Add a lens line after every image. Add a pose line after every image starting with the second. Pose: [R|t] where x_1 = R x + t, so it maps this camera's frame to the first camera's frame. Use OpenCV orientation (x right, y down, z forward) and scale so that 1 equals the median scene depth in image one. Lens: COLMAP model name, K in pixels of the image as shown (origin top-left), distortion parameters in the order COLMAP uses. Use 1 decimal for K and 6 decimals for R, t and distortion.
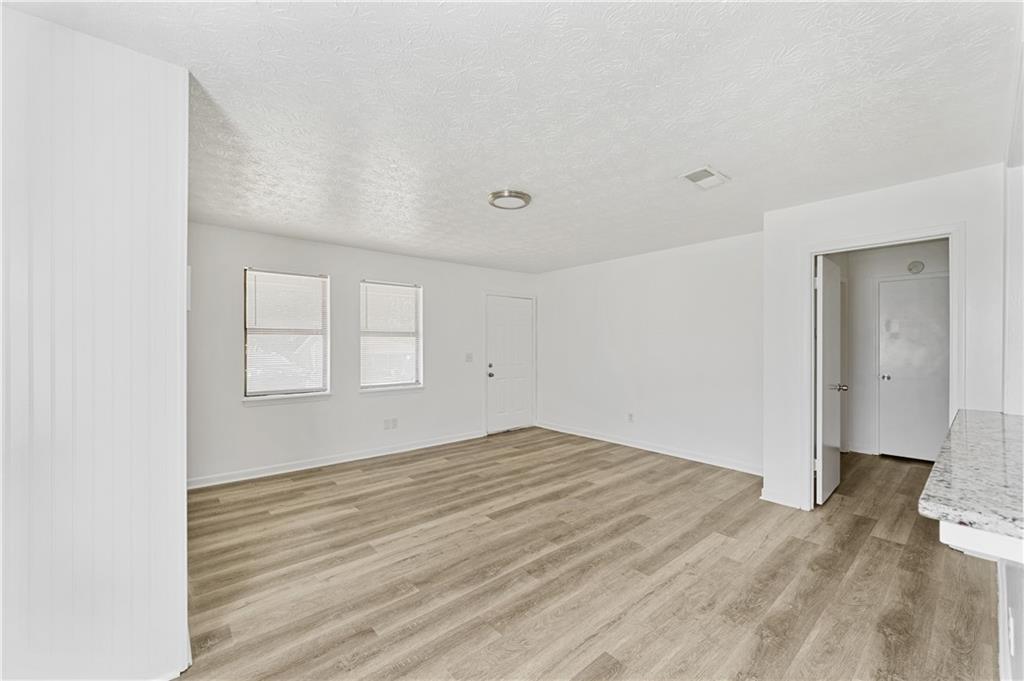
lens RADIAL K [[406.0, 0, 512.6], [0, 406.0, 345.0], [0, 0, 1]] dist [0.000641, -0.001075]
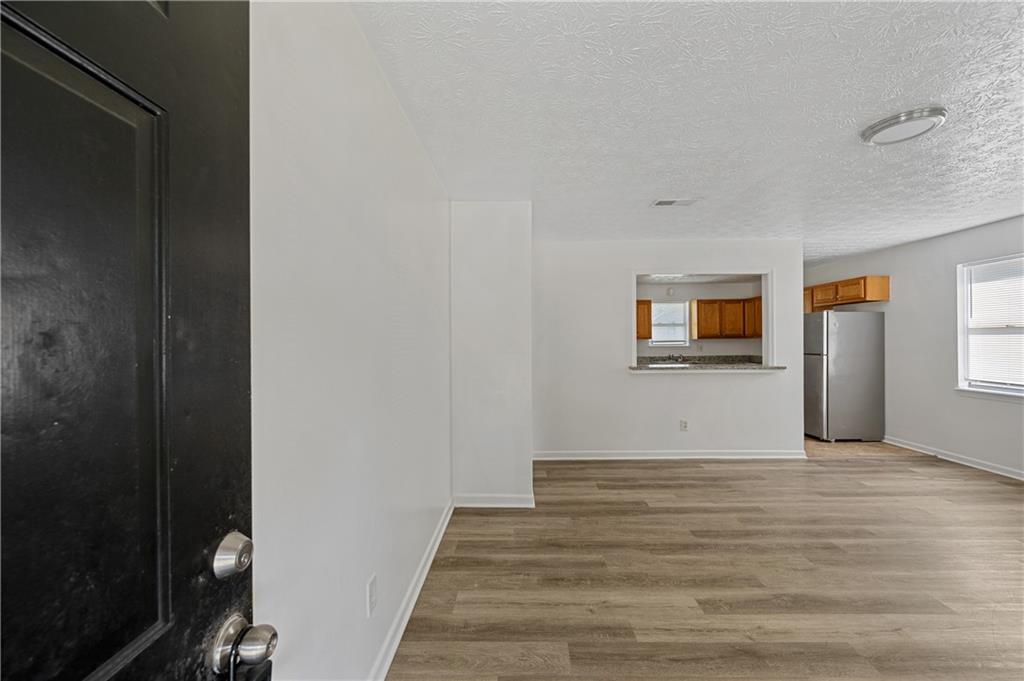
lens RADIAL K [[406.0, 0, 512.7], [0, 406.0, 339.9], [0, 0, 1]] dist [0.000641, -0.001075]
pose [[-0.752249, 0.007854, 0.658832, 0.034488], [0.010440, 0.999946, -0.000001, -0.006773], [-0.658796, 0.006877, -0.752290, 1.930878]]
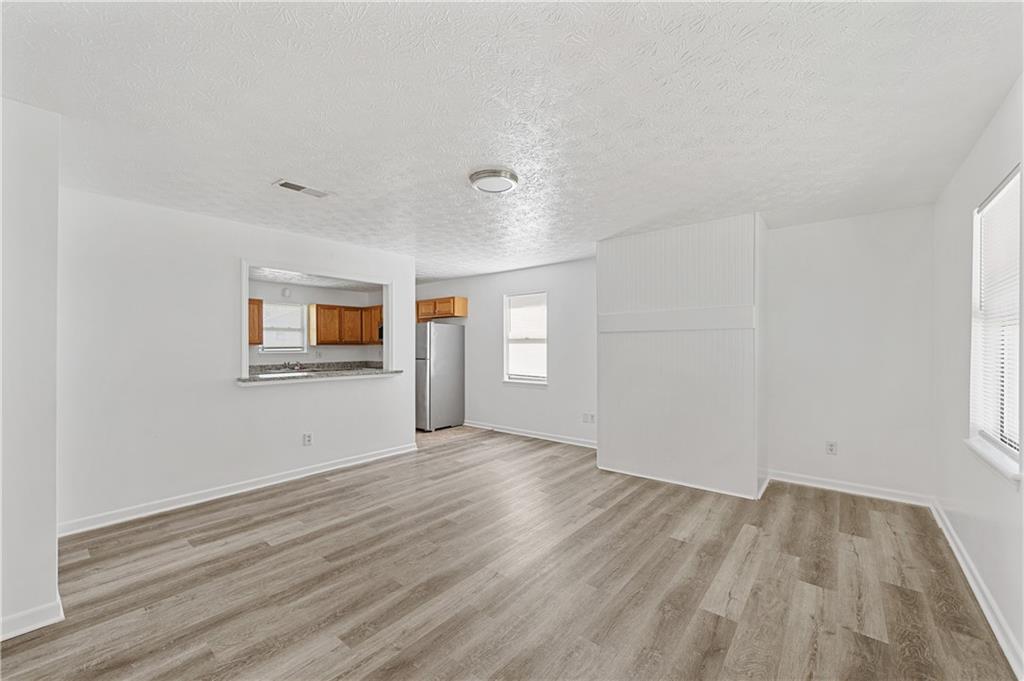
lens RADIAL K [[406.0, 0, 517.6], [0, 406.0, 346.4], [0, 0, 1]] dist [0.000641, -0.001075]
pose [[-0.982988, 0.002758, -0.183651, 0.102398], [0.002001, 0.999989, 0.004306, -0.002295], [0.183661, 0.003865, -0.982982, 1.861490]]
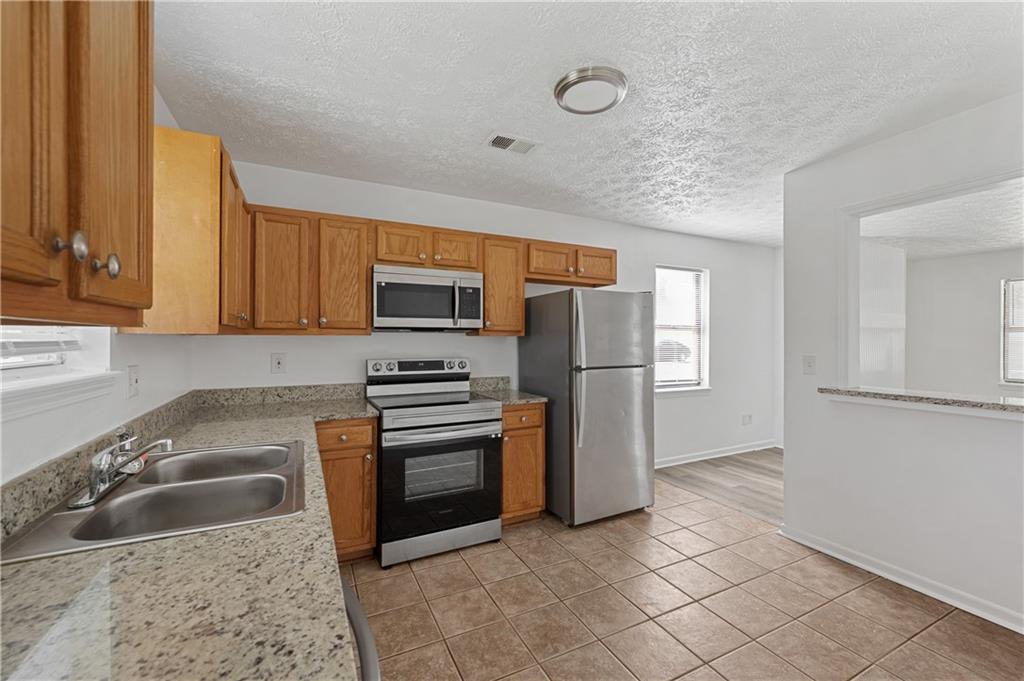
lens RADIAL K [[420.8, 0, 517.6], [0, 420.8, 337.3], [0, 0, 1]] dist [-0.000454, 0.000077]
pose [[-0.225193, -0.004475, -0.974304, 1.254170], [-0.005179, 0.999981, -0.003396, 0.002956], [0.974300, 0.004281, -0.225212, -0.231315]]
